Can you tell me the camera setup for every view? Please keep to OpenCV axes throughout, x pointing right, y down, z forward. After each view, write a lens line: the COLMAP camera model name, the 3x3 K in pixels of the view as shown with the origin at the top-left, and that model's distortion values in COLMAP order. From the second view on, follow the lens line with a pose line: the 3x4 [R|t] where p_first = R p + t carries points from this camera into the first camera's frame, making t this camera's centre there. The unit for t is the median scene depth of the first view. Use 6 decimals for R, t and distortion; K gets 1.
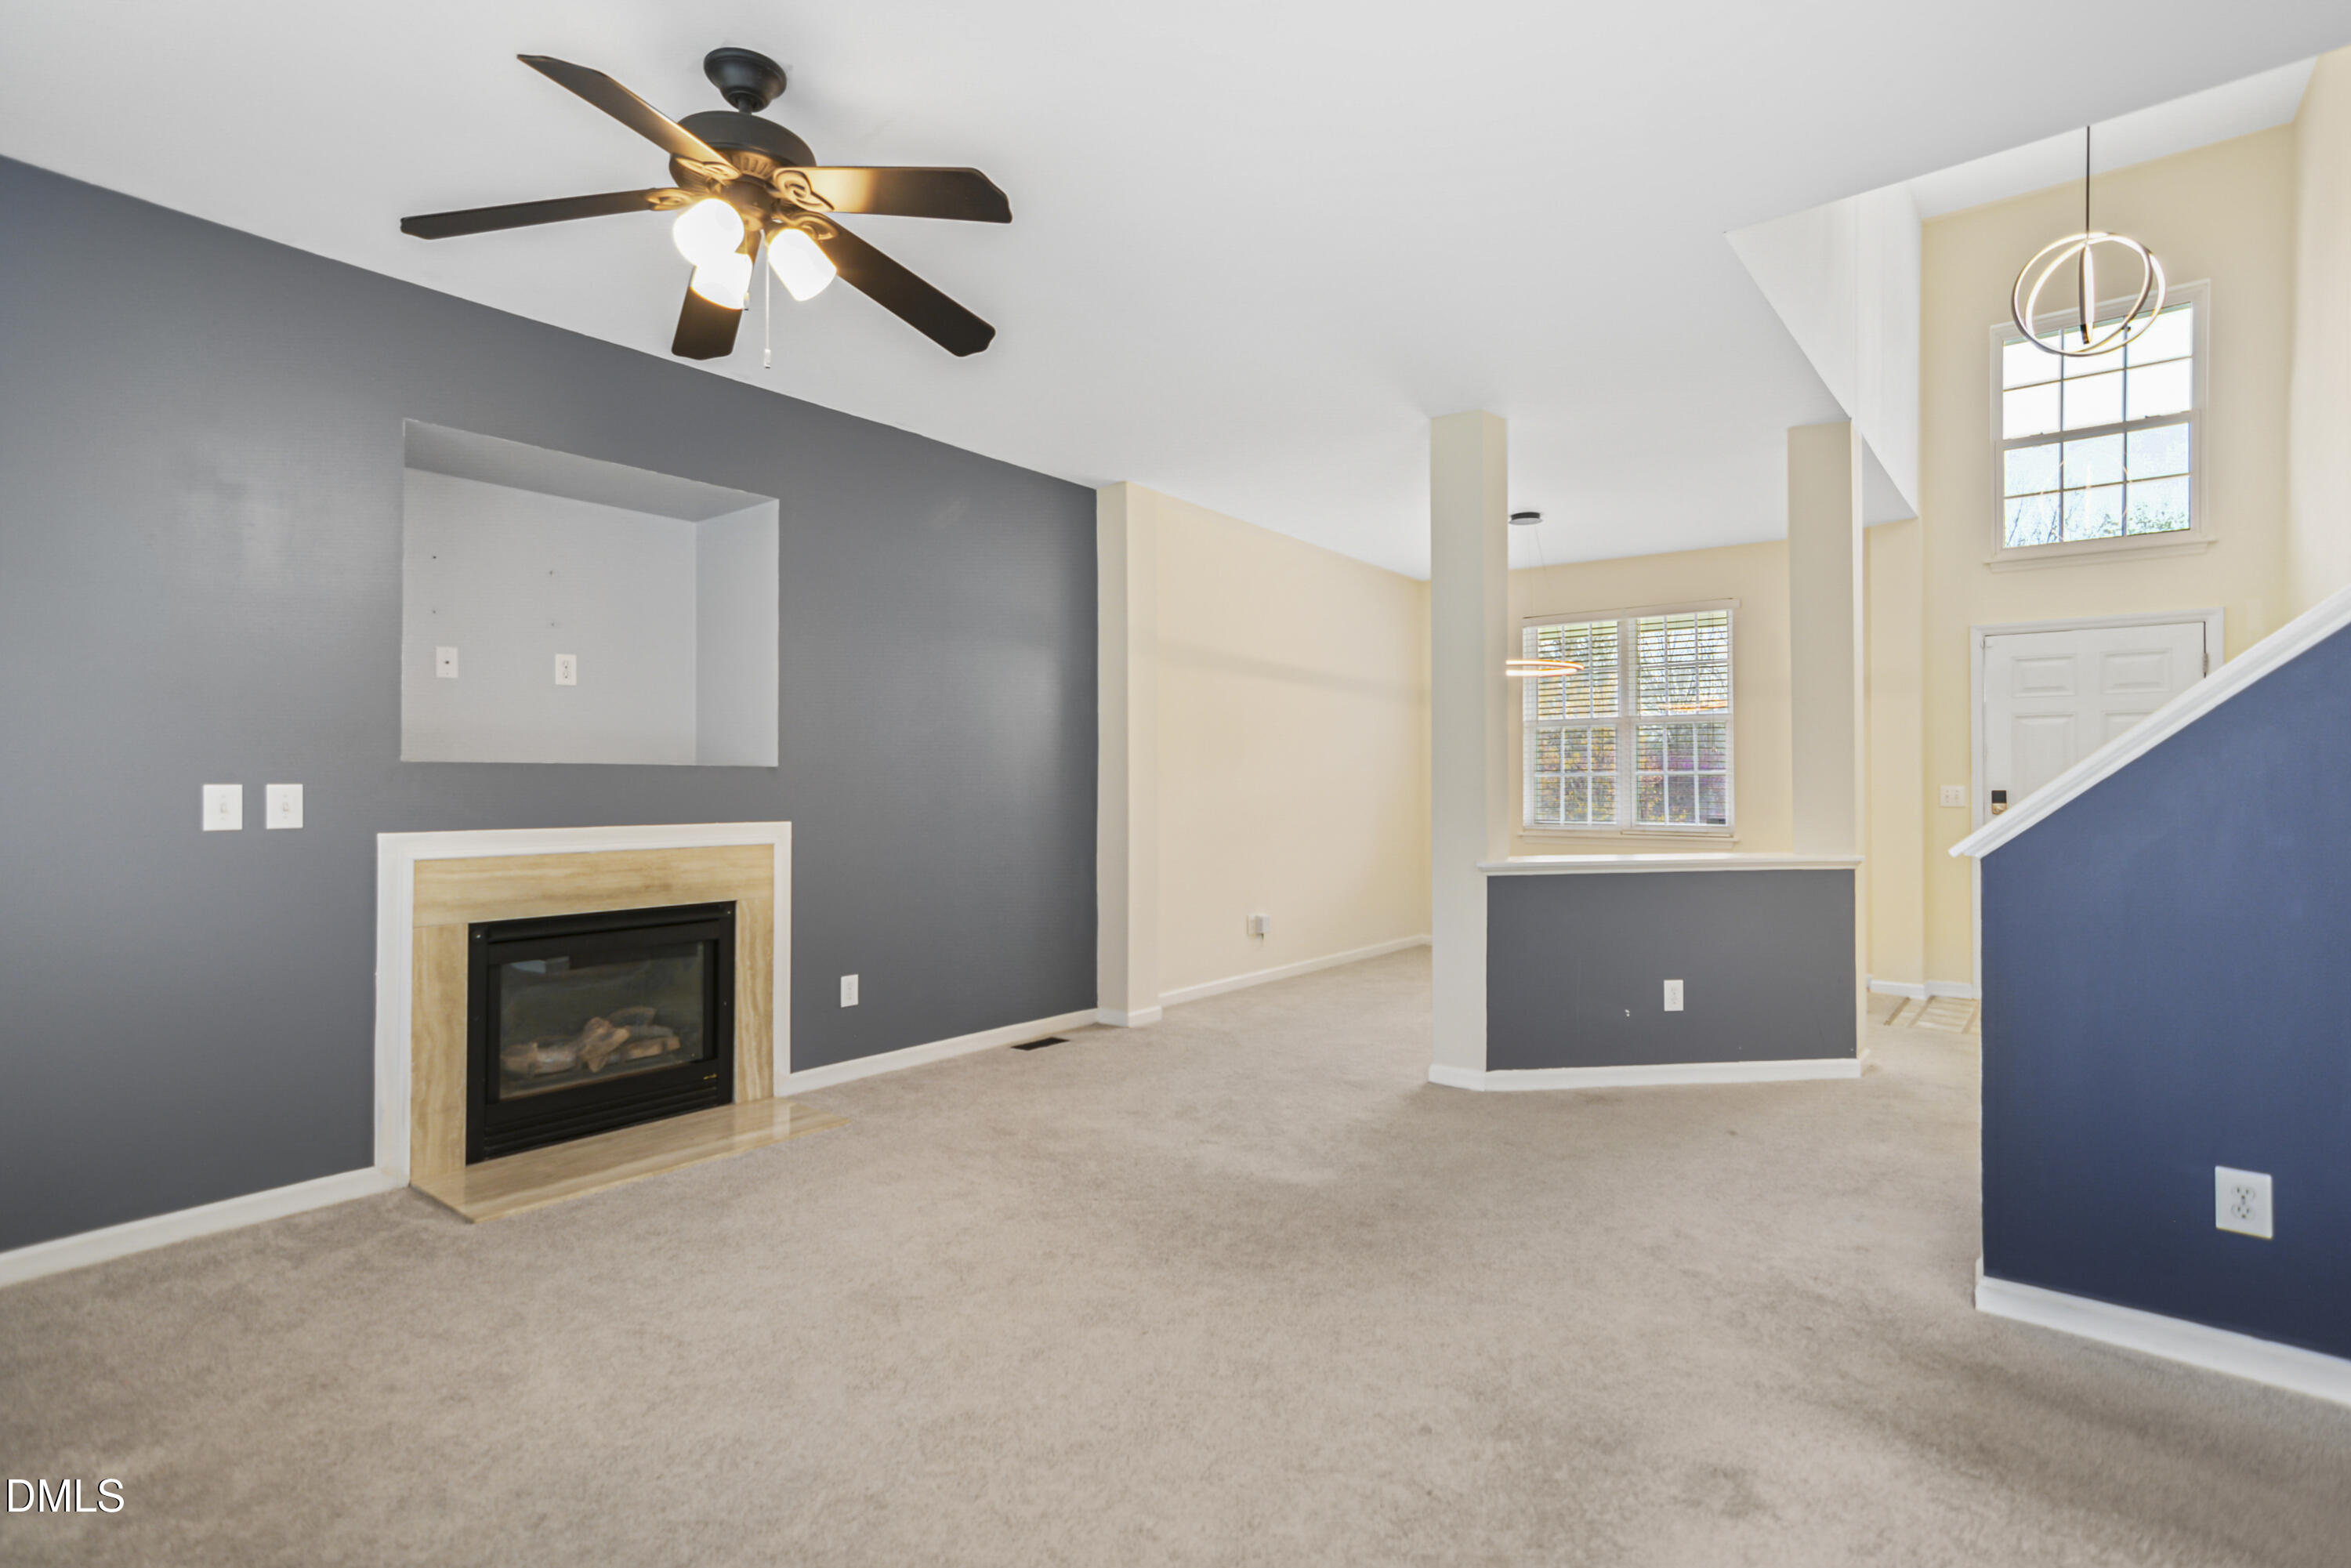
lens RADIAL K [[1164.2, 0, 1181.3], [0, 1164.2, 769.1], [0, 0, 1]] dist [-0.014170, 0.000565]
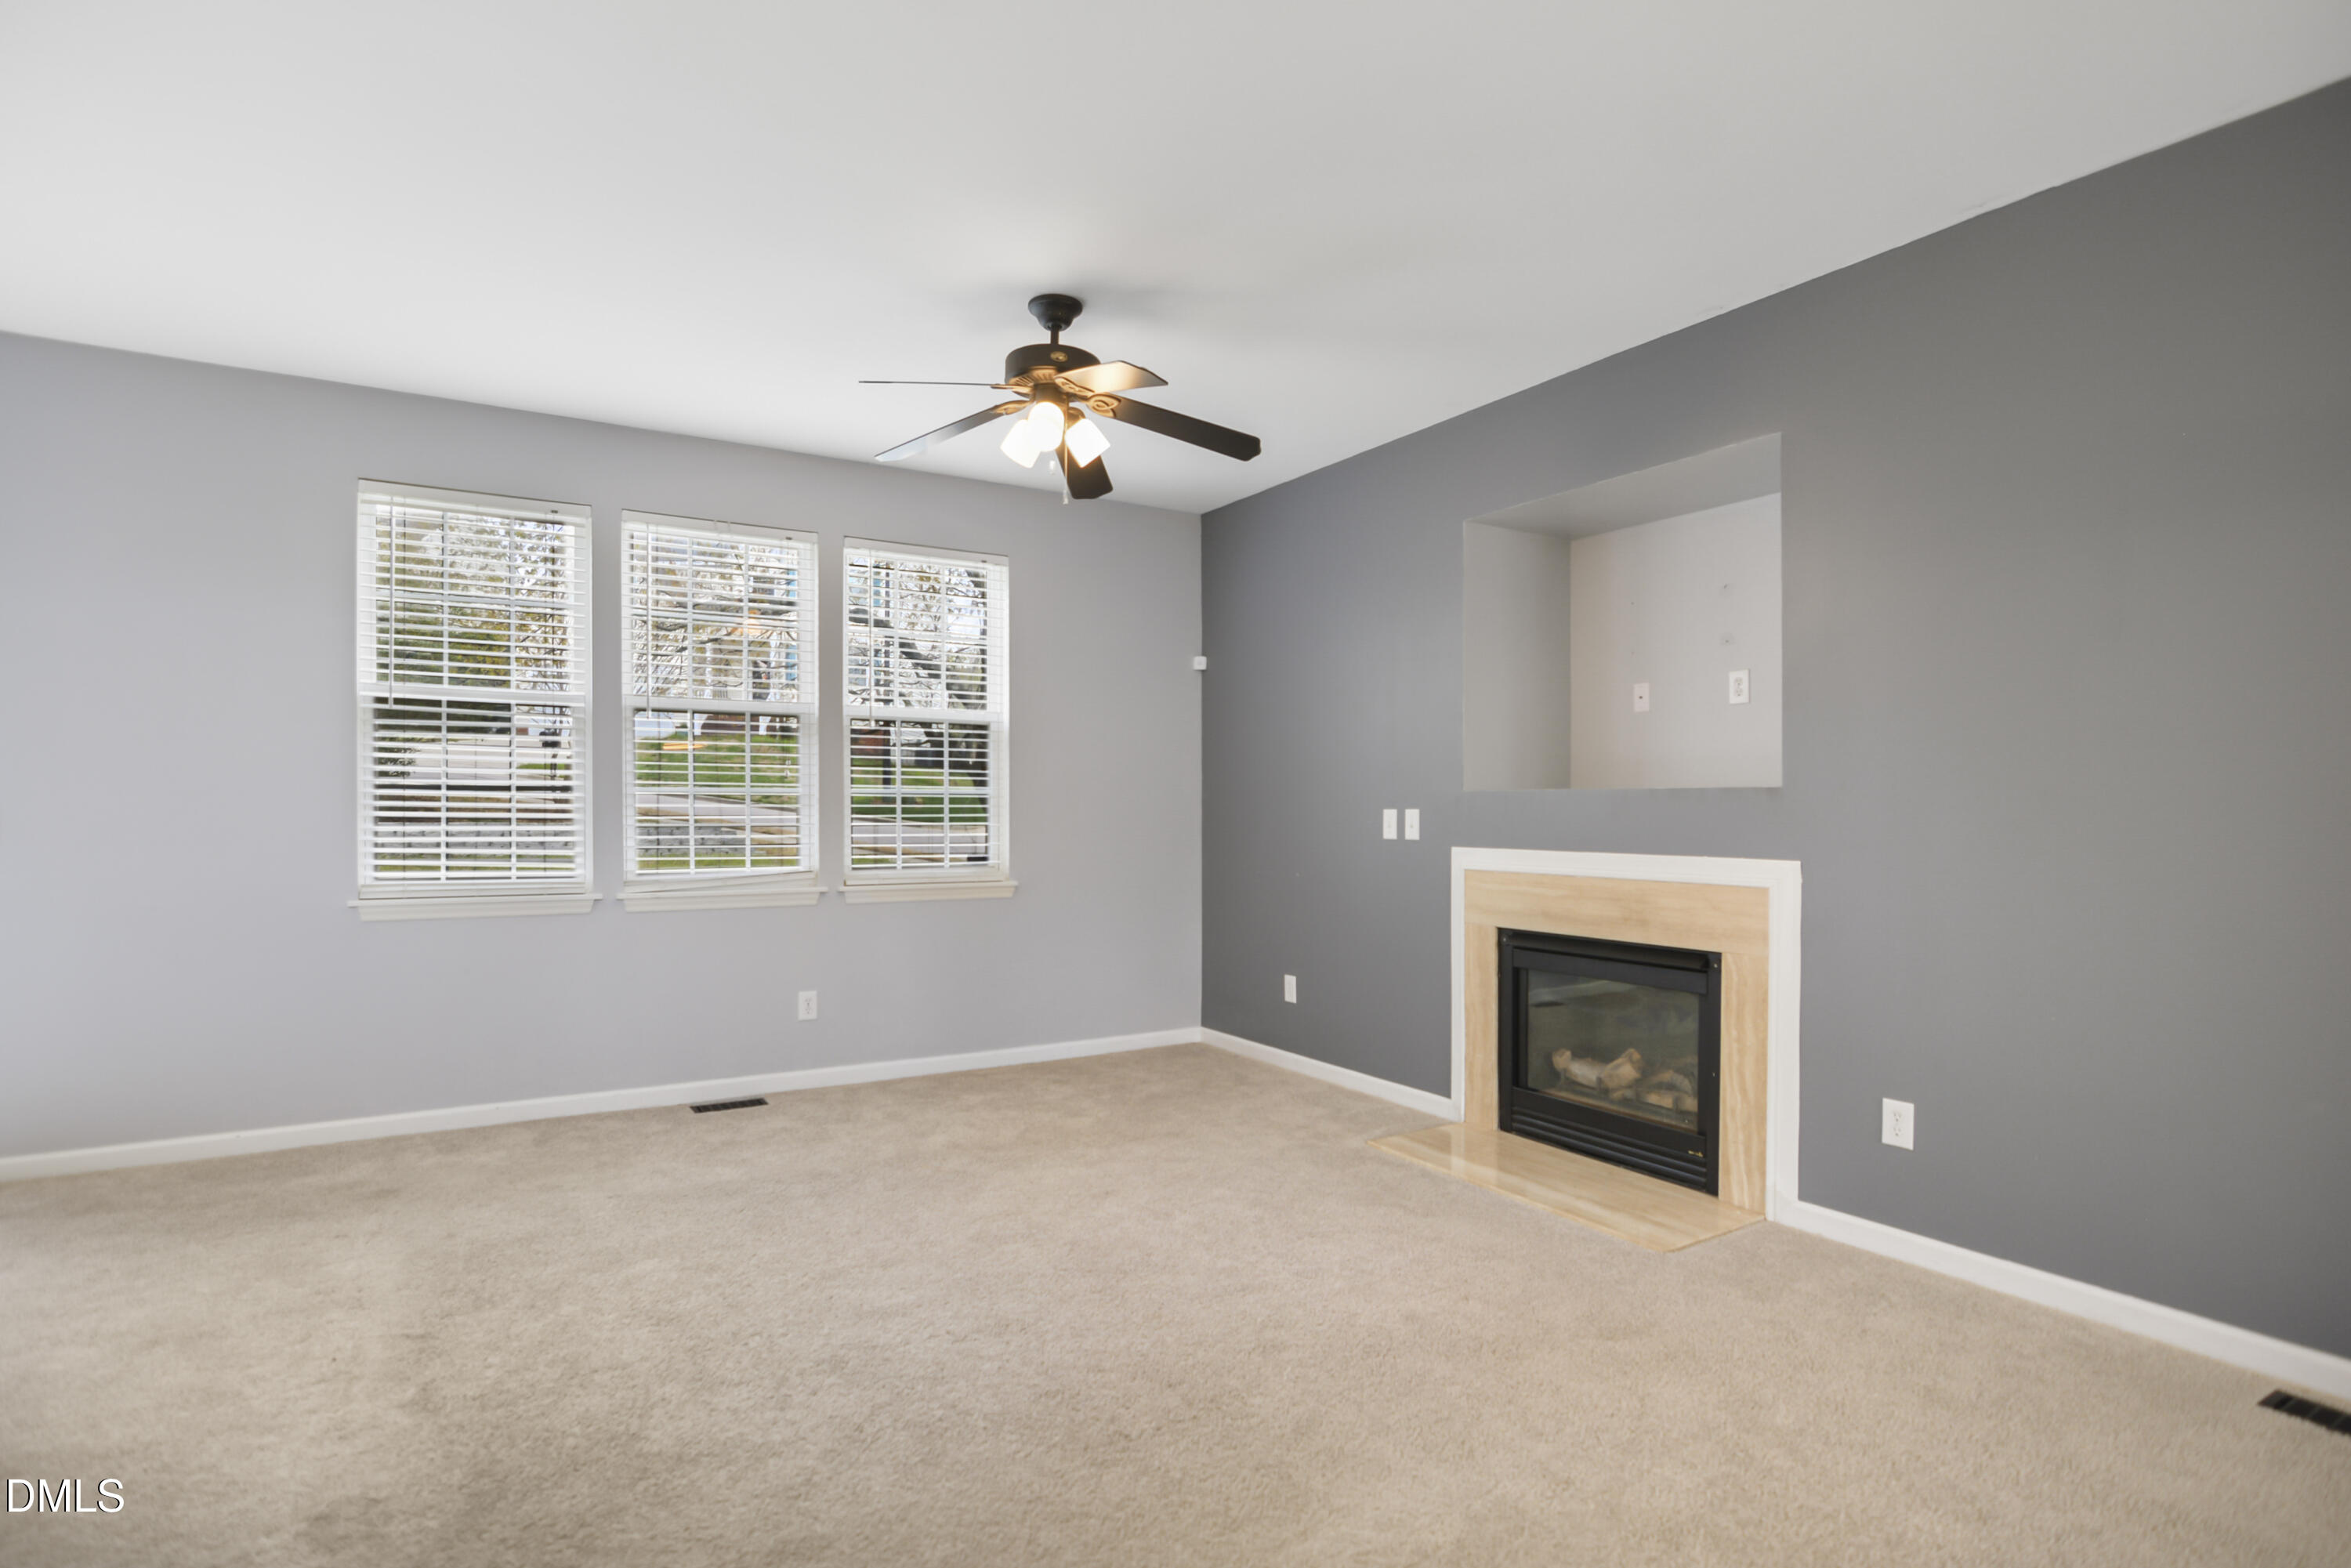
lens RADIAL K [[1164.2, 0, 1148.7], [0, 1164.2, 831.9], [0, 0, 1]] dist [-0.014170, 0.000565]
pose [[-0.357093, 0.017152, -0.933912, 0.549306], [0.008541, 0.999850, 0.015098, 0.013304], [0.934030, -0.002585, -0.357185, 0.965136]]
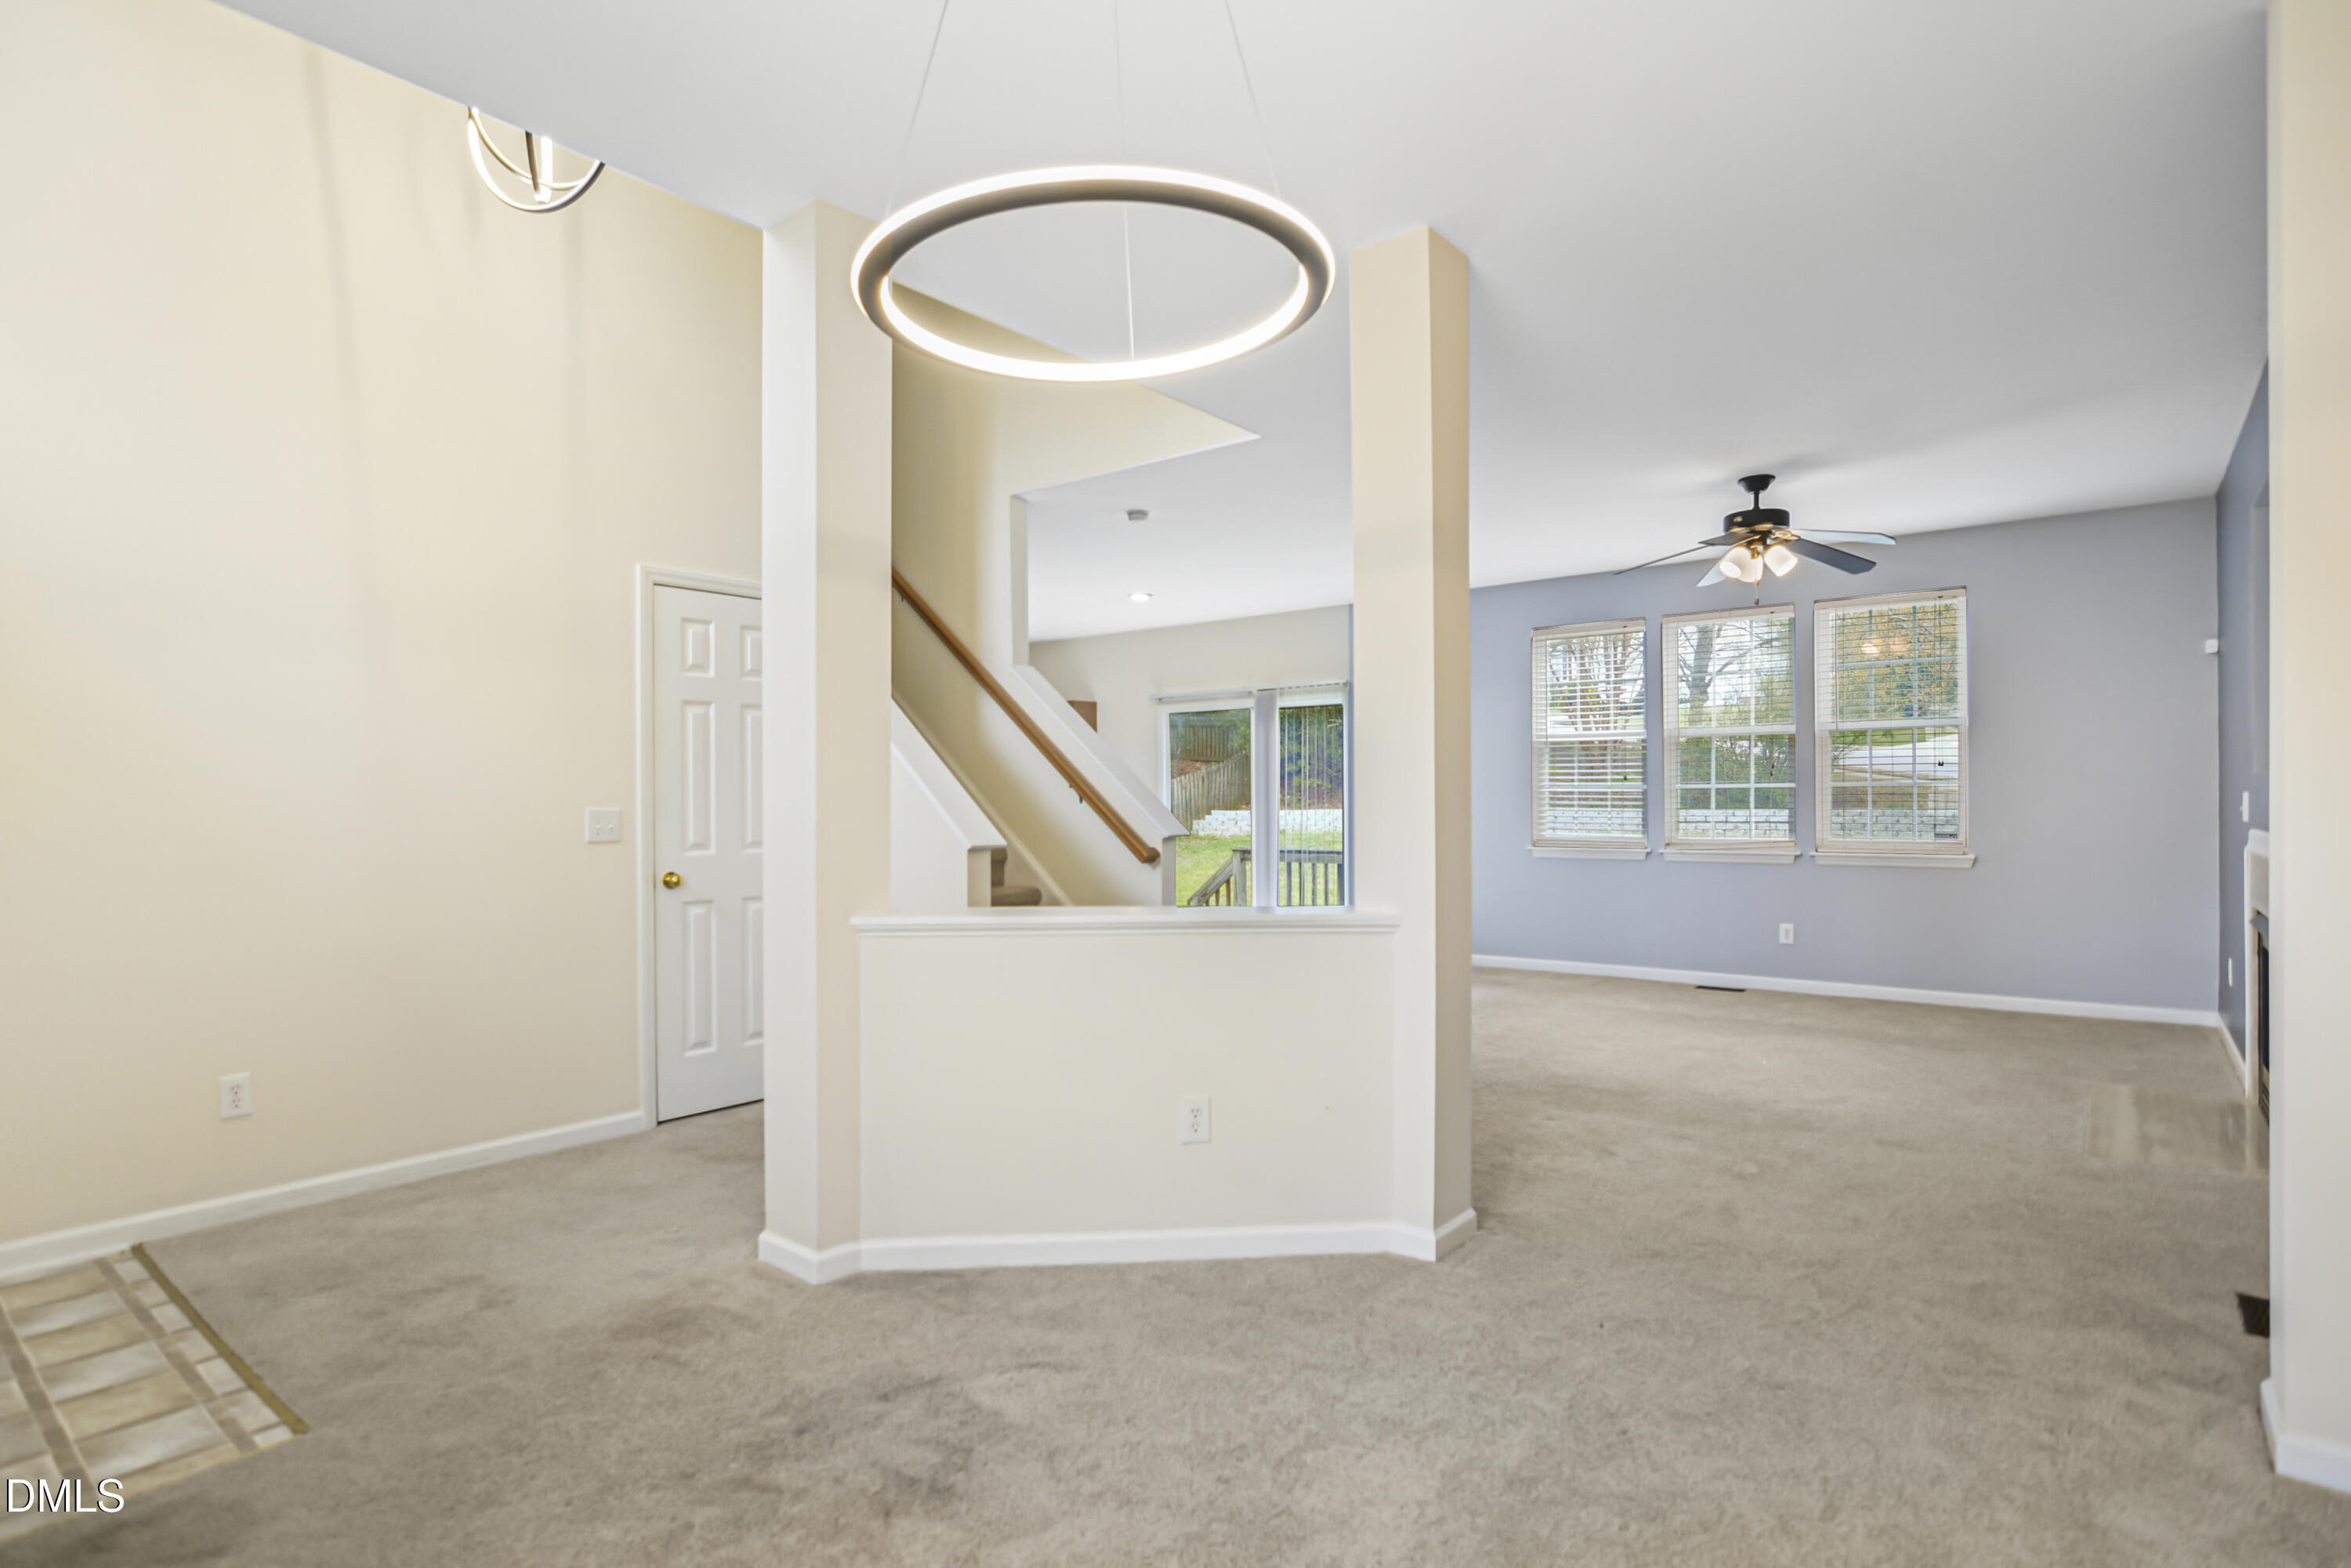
lens RADIAL K [[1164.2, 0, 1177.9], [0, 1164.2, 803.8], [0, 0, 1]] dist [-0.014170, 0.000565]
pose [[-0.999918, 0.008405, 0.009696, 0.439764], [0.008307, 0.999914, -0.010187, 0.025125], [-0.009781, -0.010105, -0.999901, 1.961812]]
